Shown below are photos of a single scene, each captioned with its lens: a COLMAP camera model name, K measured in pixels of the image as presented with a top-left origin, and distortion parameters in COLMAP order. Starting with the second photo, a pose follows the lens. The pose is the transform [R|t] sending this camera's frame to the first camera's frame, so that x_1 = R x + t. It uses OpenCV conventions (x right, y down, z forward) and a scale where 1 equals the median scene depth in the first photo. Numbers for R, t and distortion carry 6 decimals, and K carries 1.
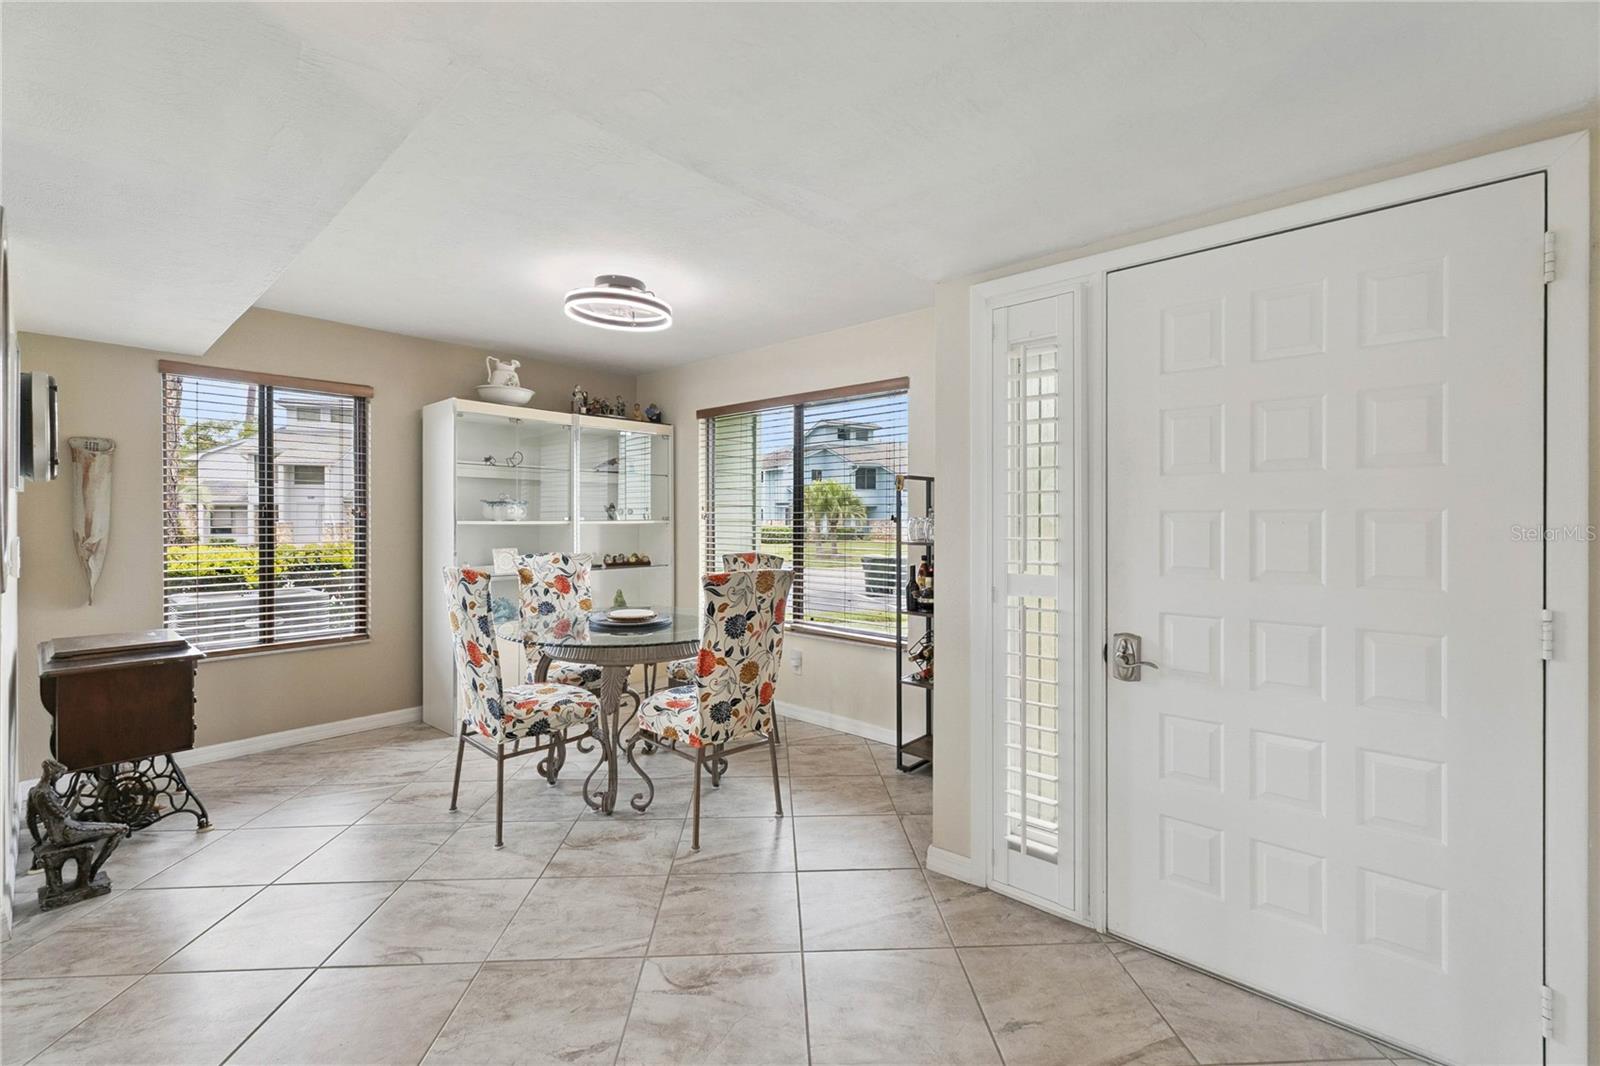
lens RADIAL K [[679.4, 0, 807.1], [0, 679.4, 517.6], [0, 0, 1]] dist [0.003452, 0.000443]
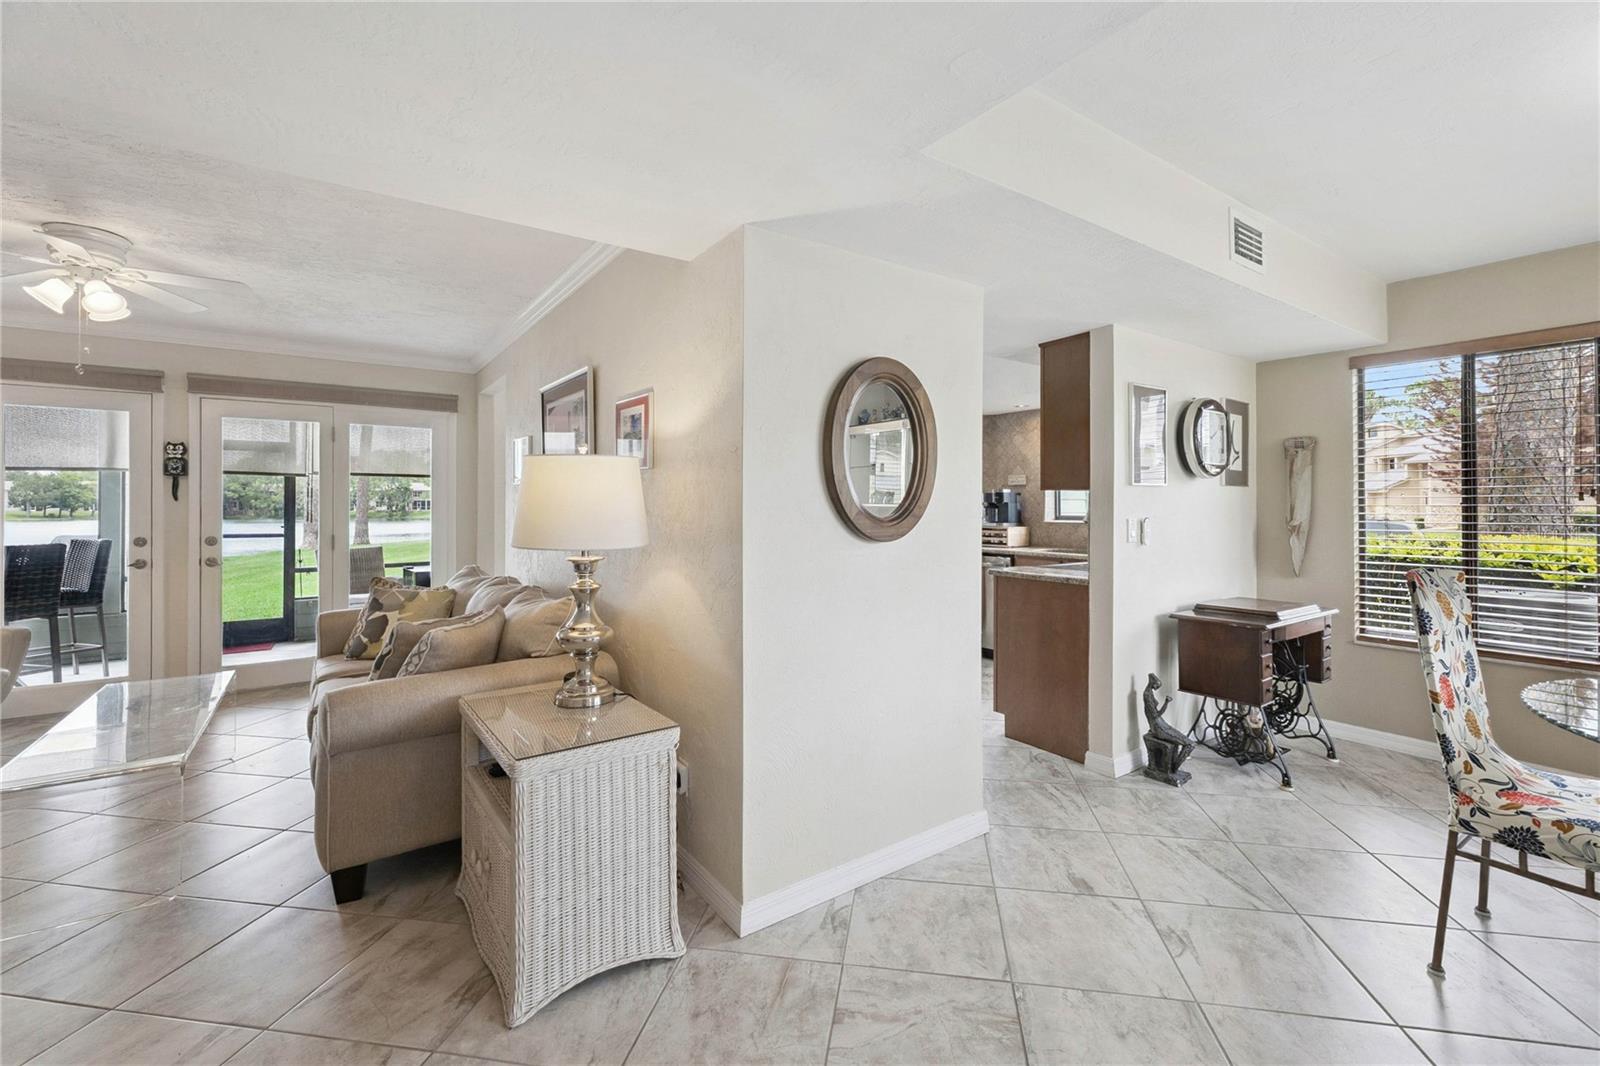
lens RADIAL K [[683.4, 0, 806.9], [0, 683.4, 501.3], [0, 0, 1]] dist [0.003294, 0.000209]
pose [[-0.227630, -0.005651, -0.973731, 0.307551], [0.000729, 0.999982, -0.005974, 0.001167], [0.973747, -0.002070, -0.227622, 0.417999]]
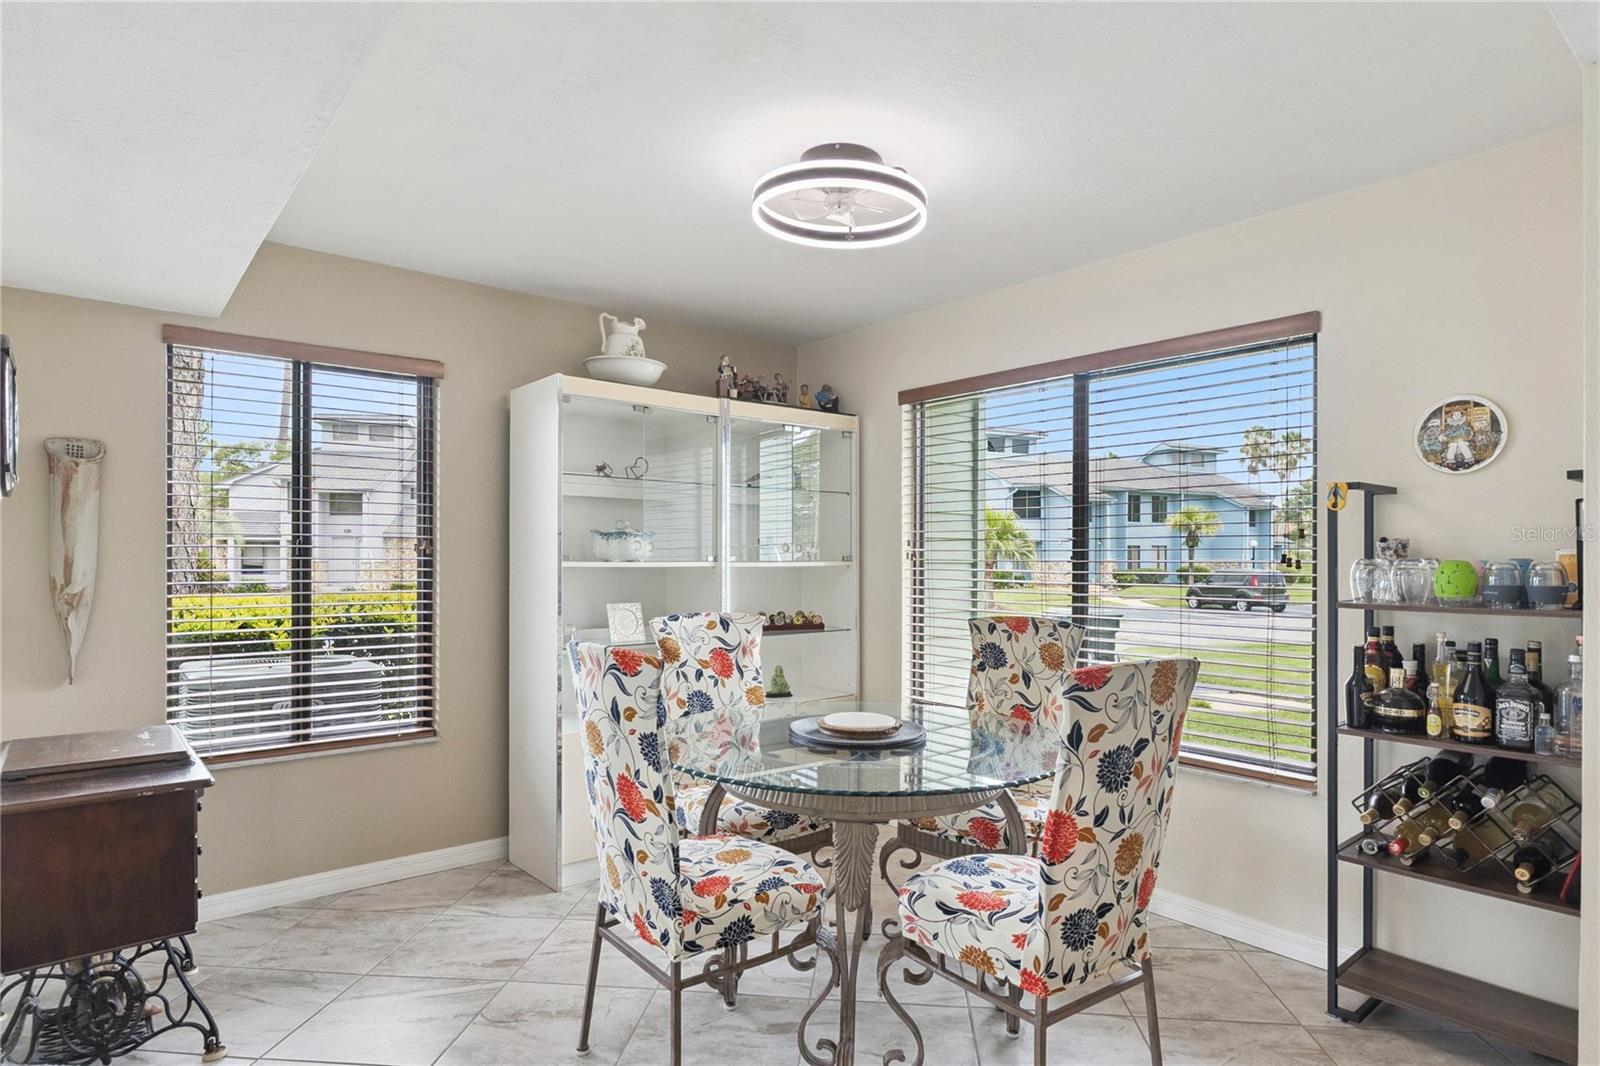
lens RADIAL K [[884.5, 0, 800.3], [0, 884.5, 552.0], [0, 0, 1]] dist [-0.011852, 0.001637]
pose [[0.988151, 0.001537, -0.153477, -0.191464], [-0.002350, 0.999984, -0.005117, -0.000853], [0.153467, 0.005417, 0.988139, 0.237864]]
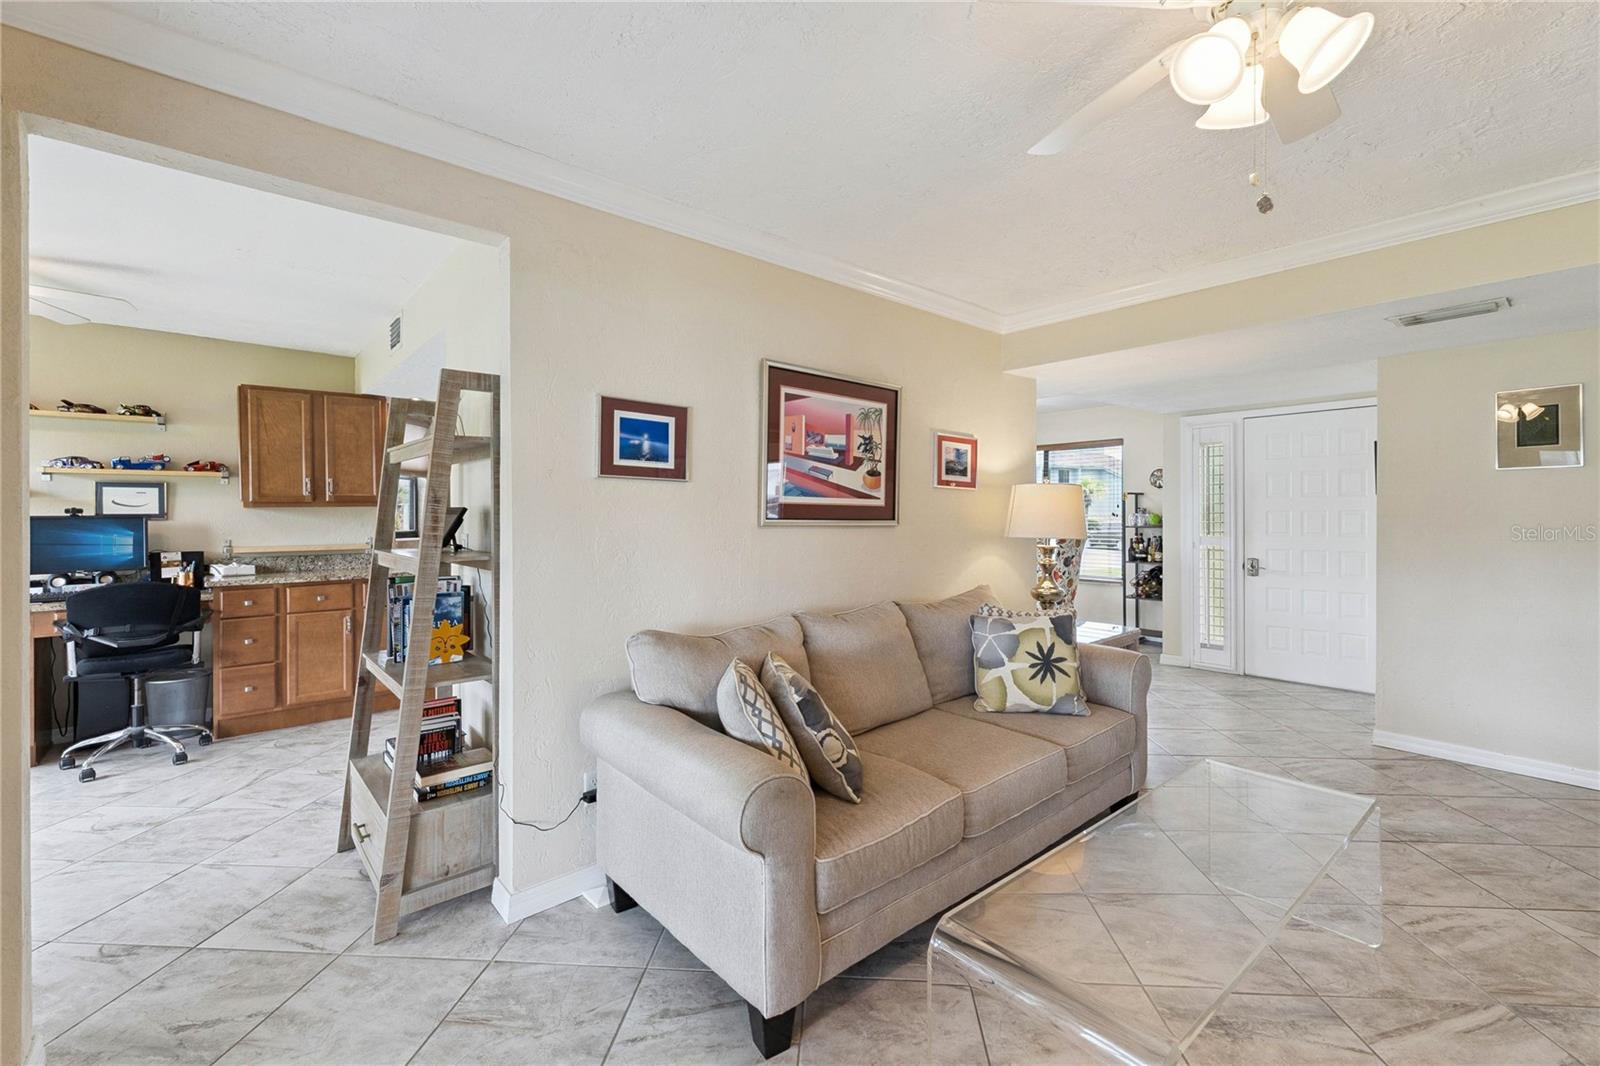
lens RADIAL K [[679.4, 0, 807.1], [0, 679.4, 517.6], [0, 0, 1]] dist [0.003452, 0.000443]
pose [[0.991921, -0.003835, -0.126799, -0.546778], [0.004368, 0.999983, 0.003924, -0.000285], [0.126782, -0.004447, 0.991921, -1.104362]]
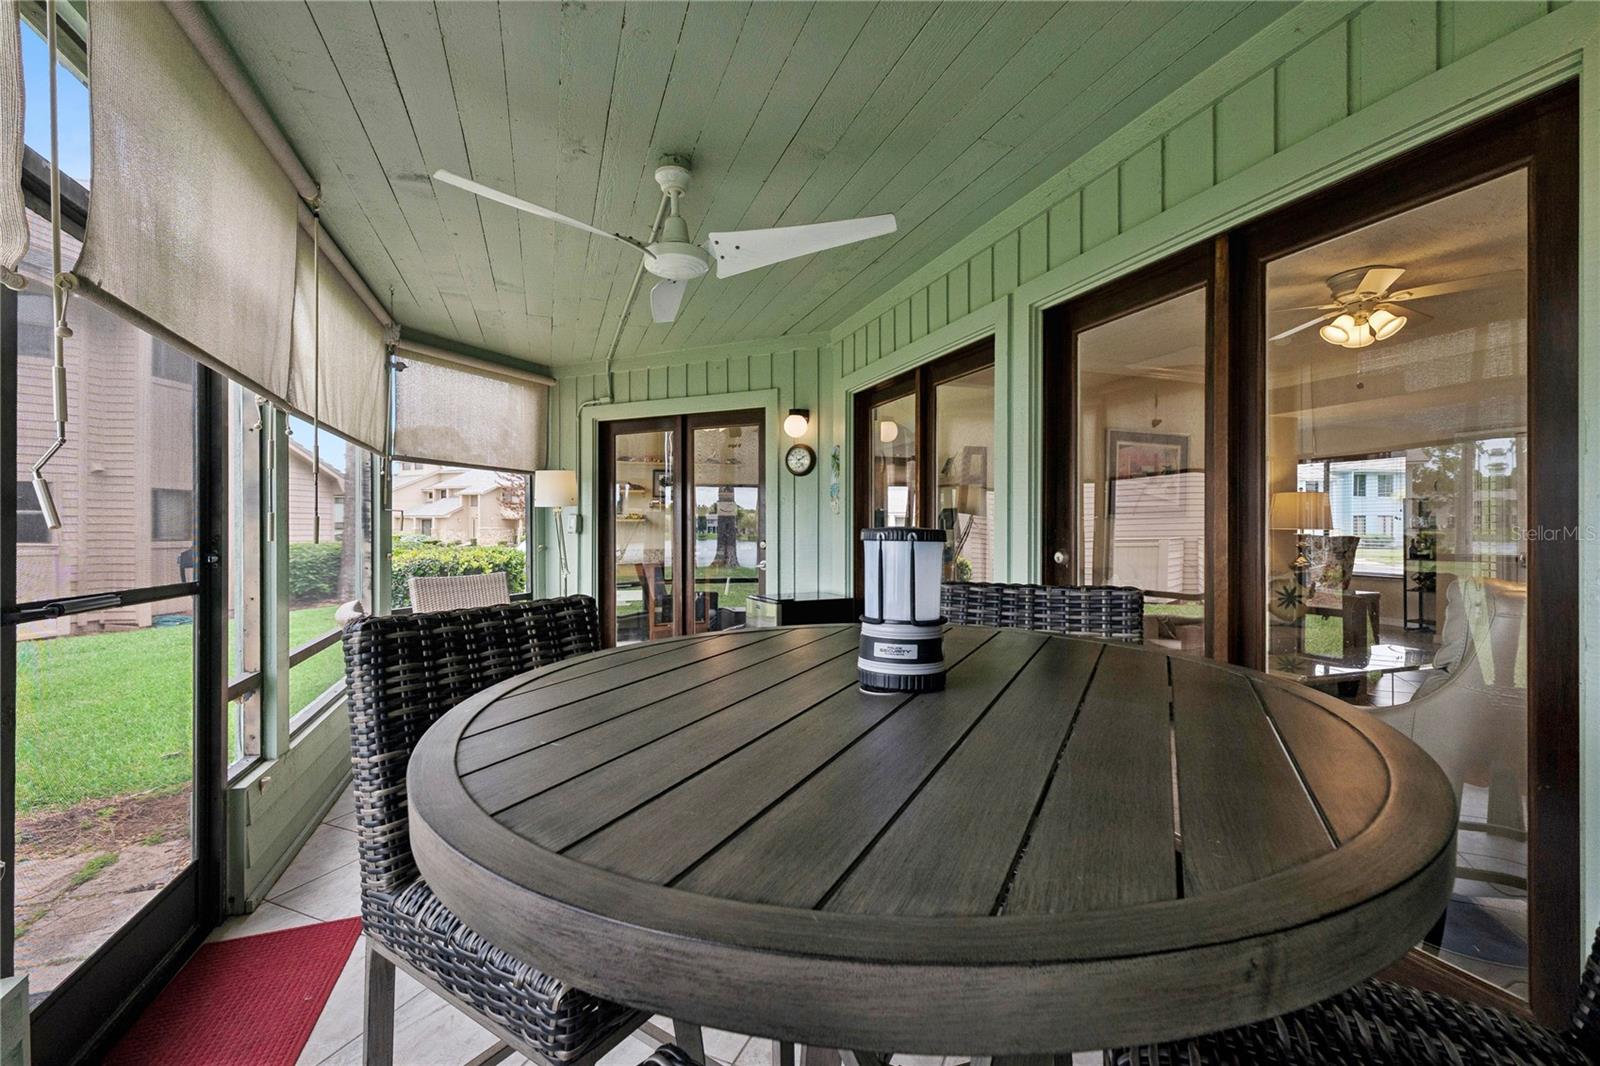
lens RADIAL K [[679.4, 0, 807.1], [0, 679.4, 517.6], [0, 0, 1]] dist [0.003452, 0.000443]
pose [[0.887243, 0.000414, -0.461302, -0.599133], [-0.003412, 0.999978, -0.005665, 0.023913], [0.461290, 0.006600, 0.887225, -1.968355]]
